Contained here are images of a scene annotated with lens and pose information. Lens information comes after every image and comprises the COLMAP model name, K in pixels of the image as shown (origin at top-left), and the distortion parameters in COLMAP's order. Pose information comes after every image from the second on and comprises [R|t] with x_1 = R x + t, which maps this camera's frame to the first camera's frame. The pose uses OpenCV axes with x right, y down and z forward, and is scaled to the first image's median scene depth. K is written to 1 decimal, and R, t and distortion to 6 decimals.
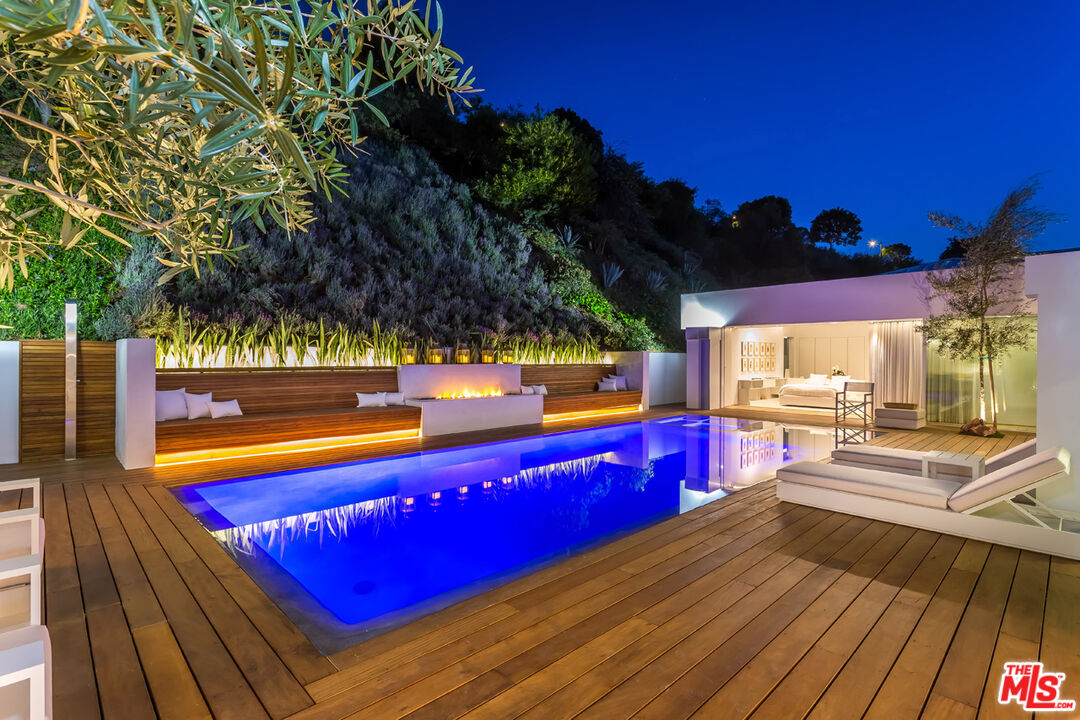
lens RADIAL K [[513.6, 0, 540.4], [0, 513.6, 358.0], [0, 0, 1]] dist [0.003181, 0.001314]
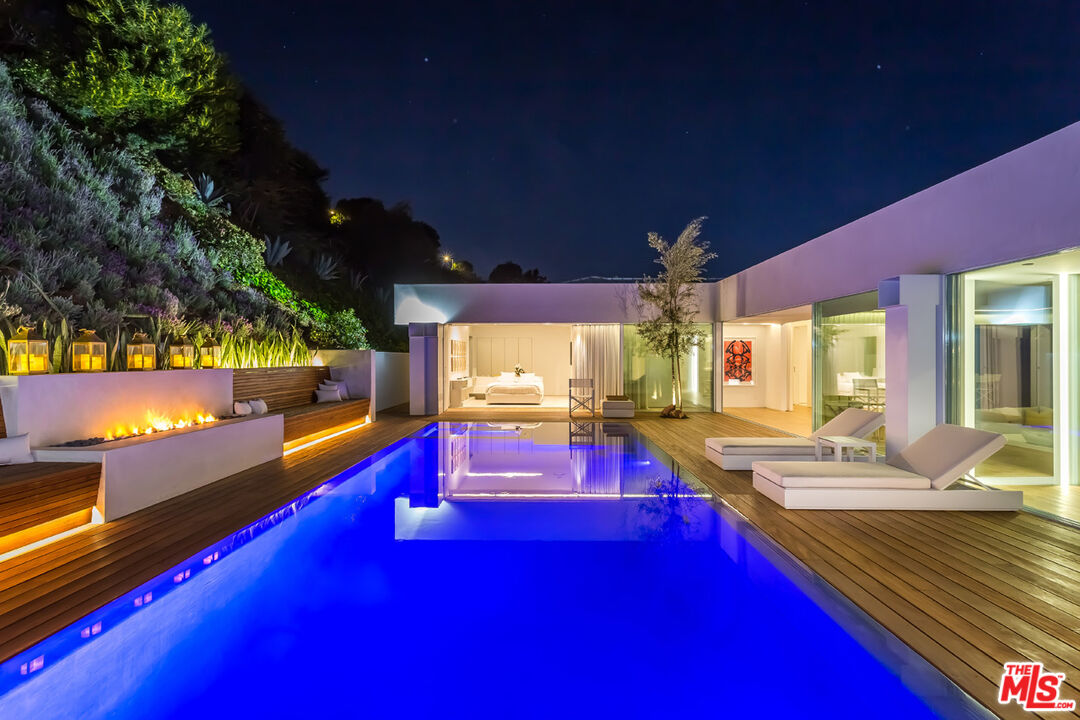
lens RADIAL K [[513.6, 0, 539.2], [0, 513.6, 360.3], [0, 0, 1]] dist [0.003181, 0.001314]
pose [[0.709029, -0.008953, 0.705123, -0.155168], [0.006253, 0.999960, 0.006409, 0.000008], [-0.705152, -0.000135, 0.709056, 0.201842]]
